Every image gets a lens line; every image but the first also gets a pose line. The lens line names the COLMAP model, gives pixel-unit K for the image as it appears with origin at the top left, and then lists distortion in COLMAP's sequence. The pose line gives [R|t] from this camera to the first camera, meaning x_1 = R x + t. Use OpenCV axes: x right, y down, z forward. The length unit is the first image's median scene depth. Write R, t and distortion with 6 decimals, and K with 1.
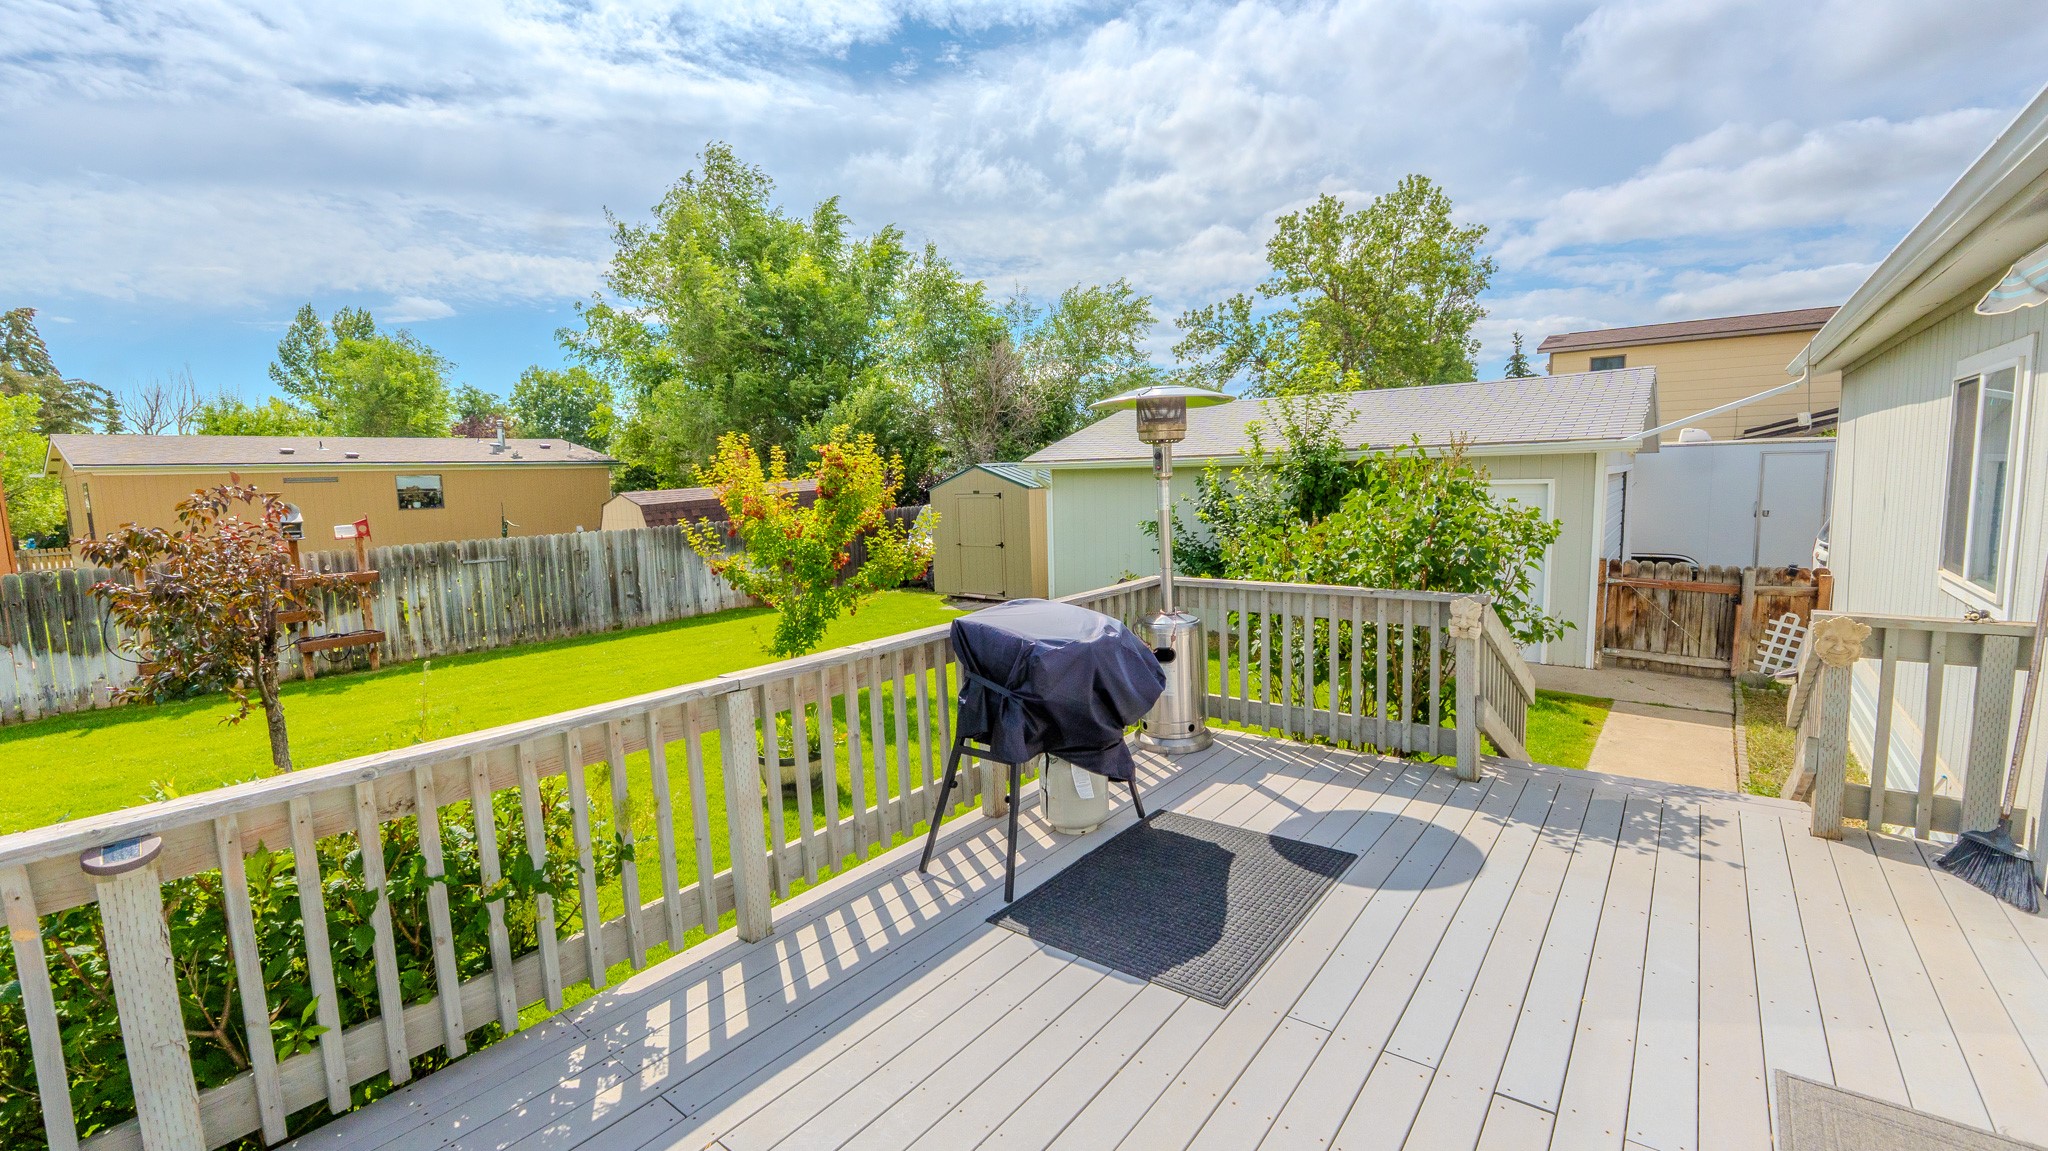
lens RADIAL K [[855.4, 0, 1026.2], [0, 855.4, 566.4], [0, 0, 1]] dist [-0.006671, 0.000413]
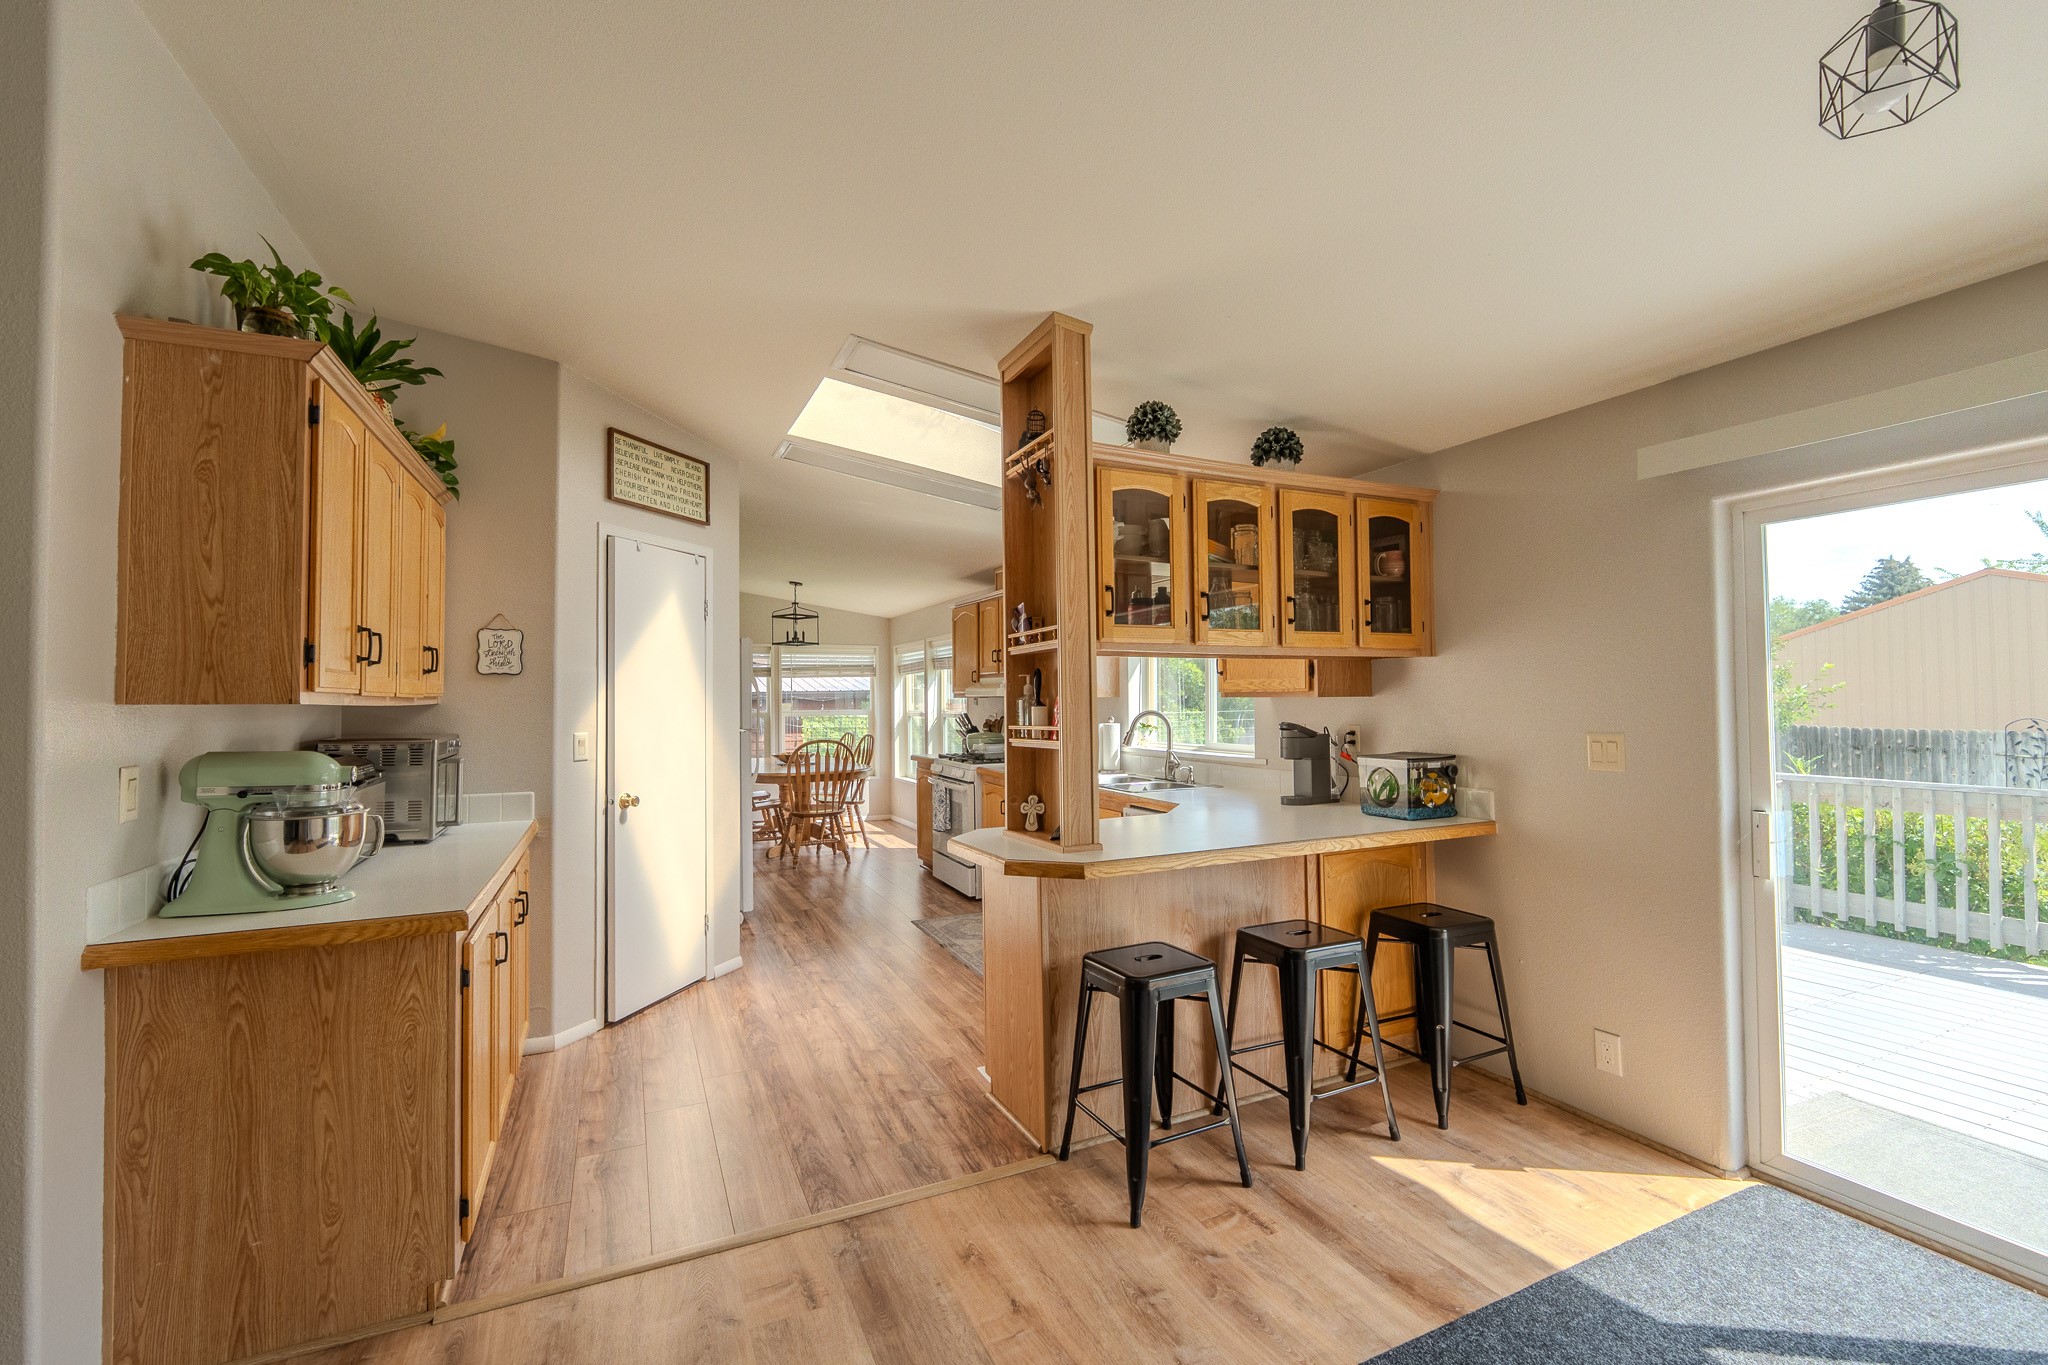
lens RADIAL K [[864.2, 0, 1028.0], [0, 864.2, 676.6], [0, 0, 1]] dist [-0.007364, 0.000369]
pose [[-0.436582, 0.011948, -0.899585, 0.196514], [-0.074689, 0.995979, 0.049476, 0.000604], [0.896559, 0.088789, -0.433934, -0.005353]]
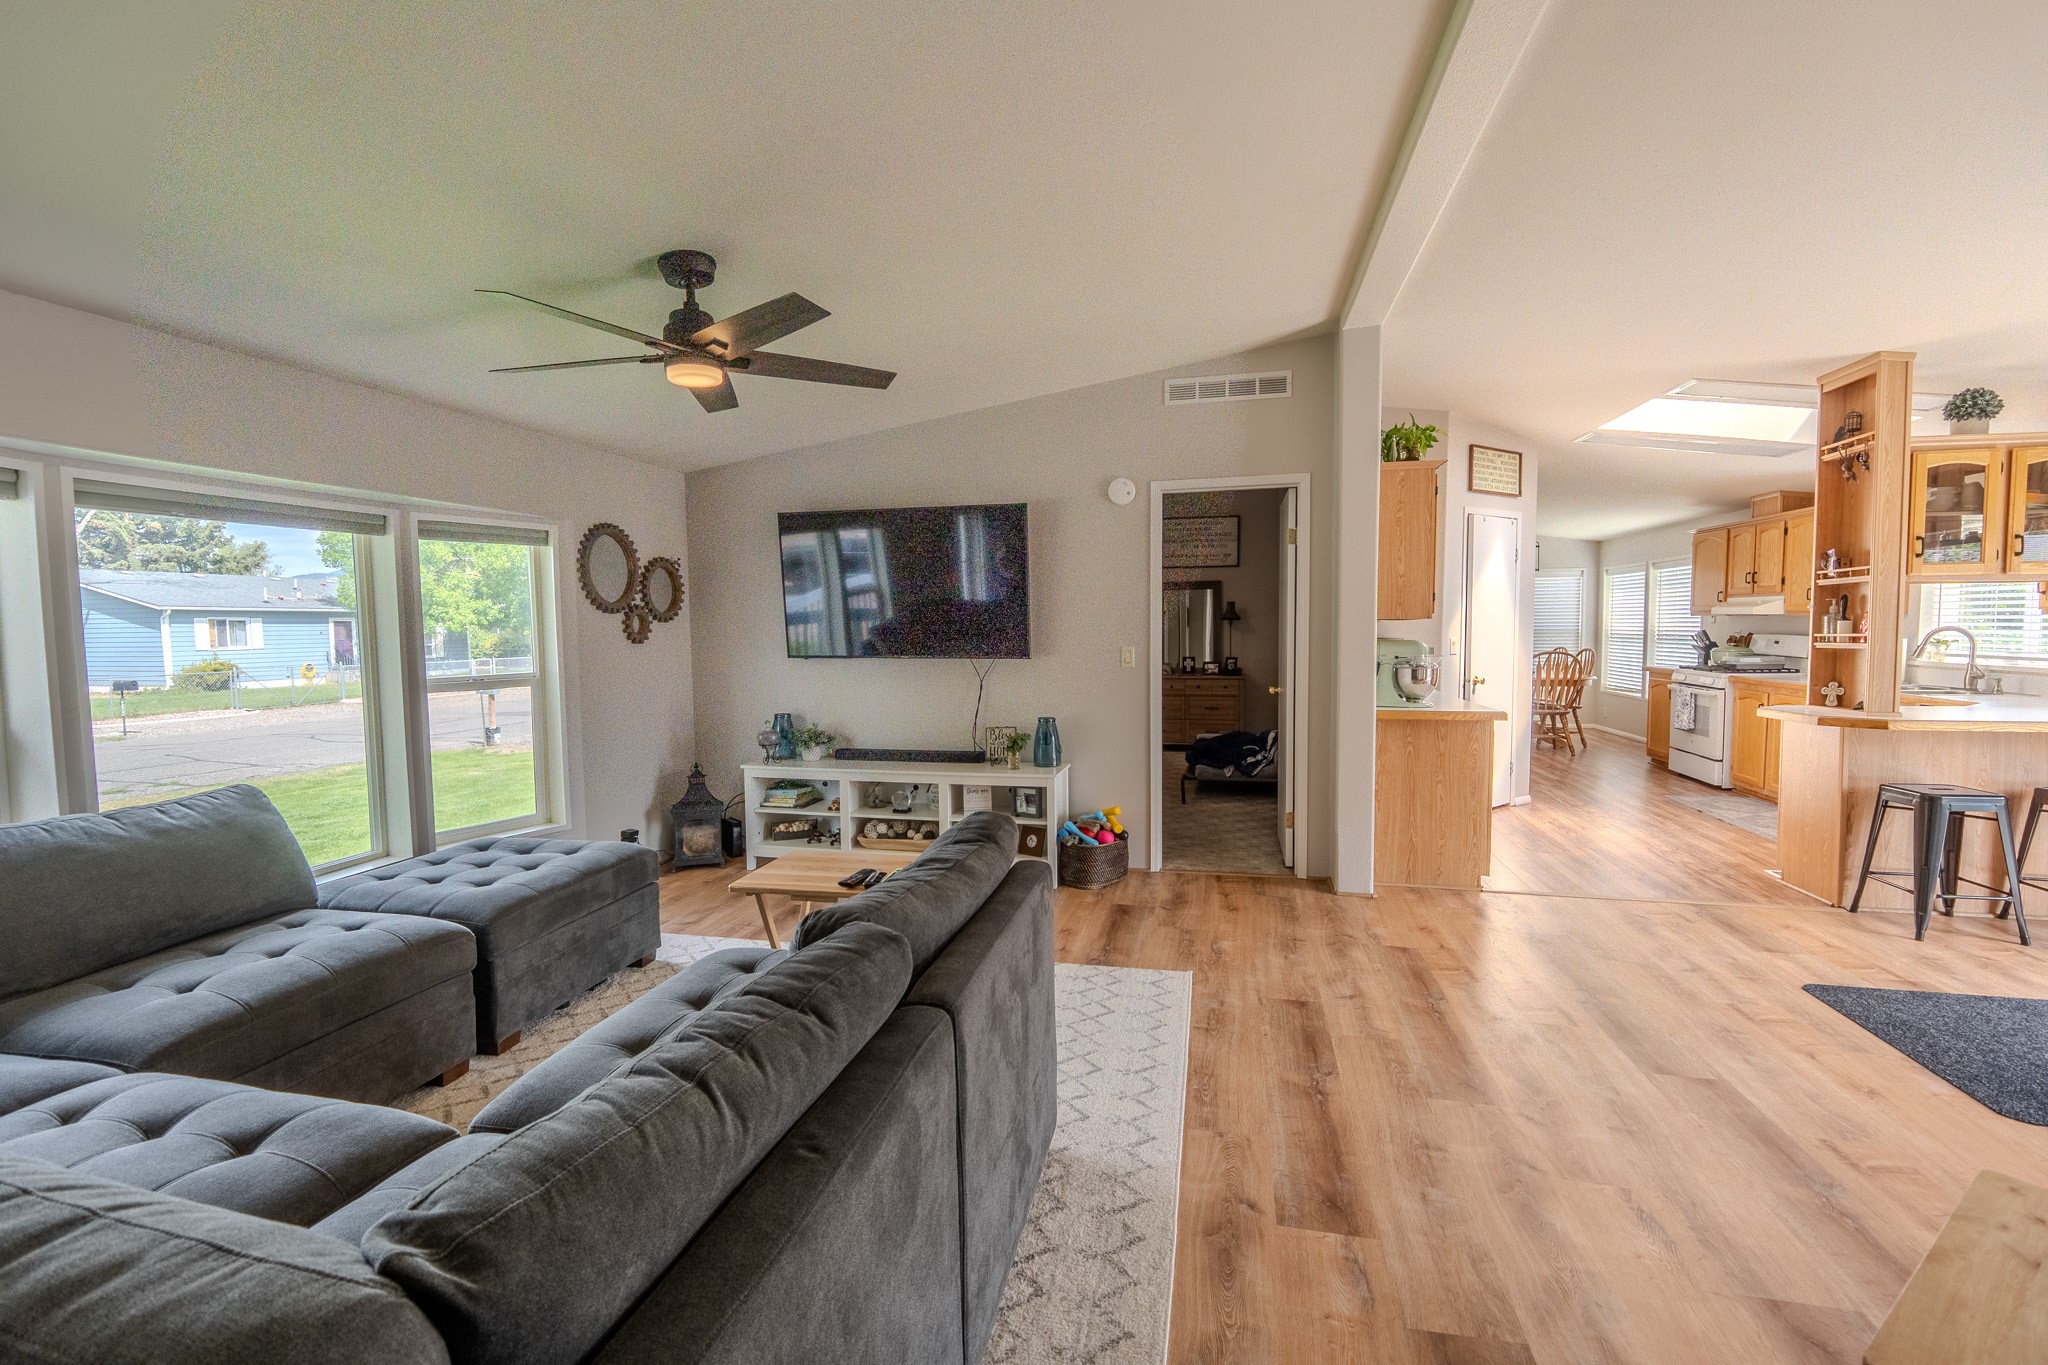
lens RADIAL K [[864.2, 0, 1027.1], [0, 864.2, 676.9], [0, 0, 1]] dist [-0.007364, 0.000369]
pose [[-0.902351, 0.065302, -0.426026, 0.303293], [-0.009203, 0.985311, 0.170522, -0.005821], [0.430904, 0.157792, -0.888495, 0.026590]]
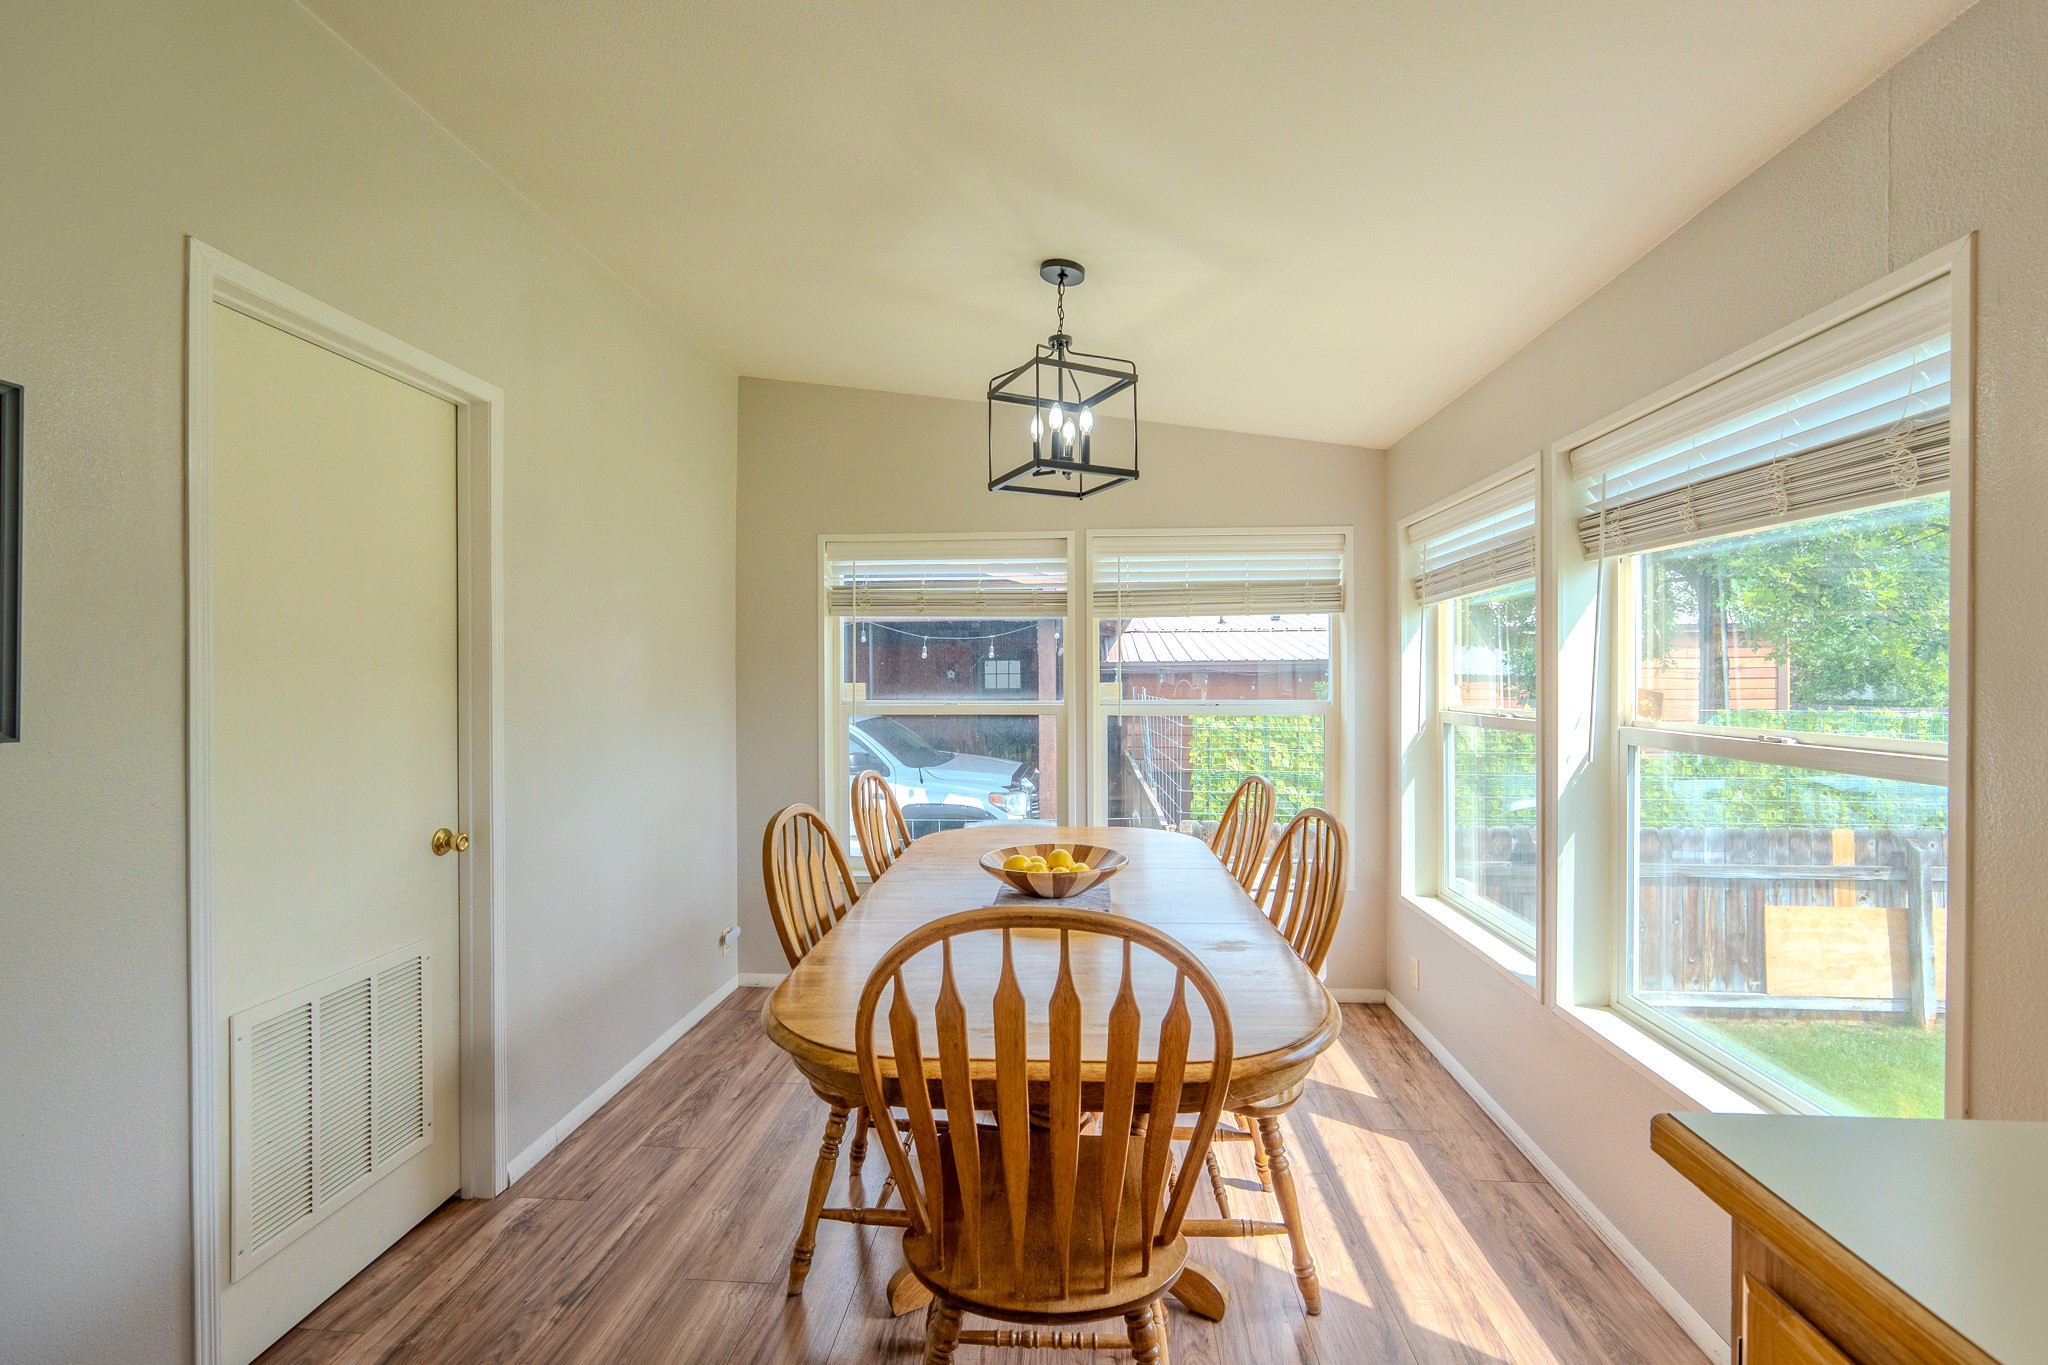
lens RADIAL K [[864.2, 0, 1019.0], [0, 864.2, 681.0], [0, 0, 1]] dist [-0.007364, 0.000369]
pose [[-0.830415, 0.035894, -0.555988, 0.000109], [-0.030088, 0.993577, 0.109083, 0.022118], [0.556333, 0.107313, -0.824001, -0.147439]]
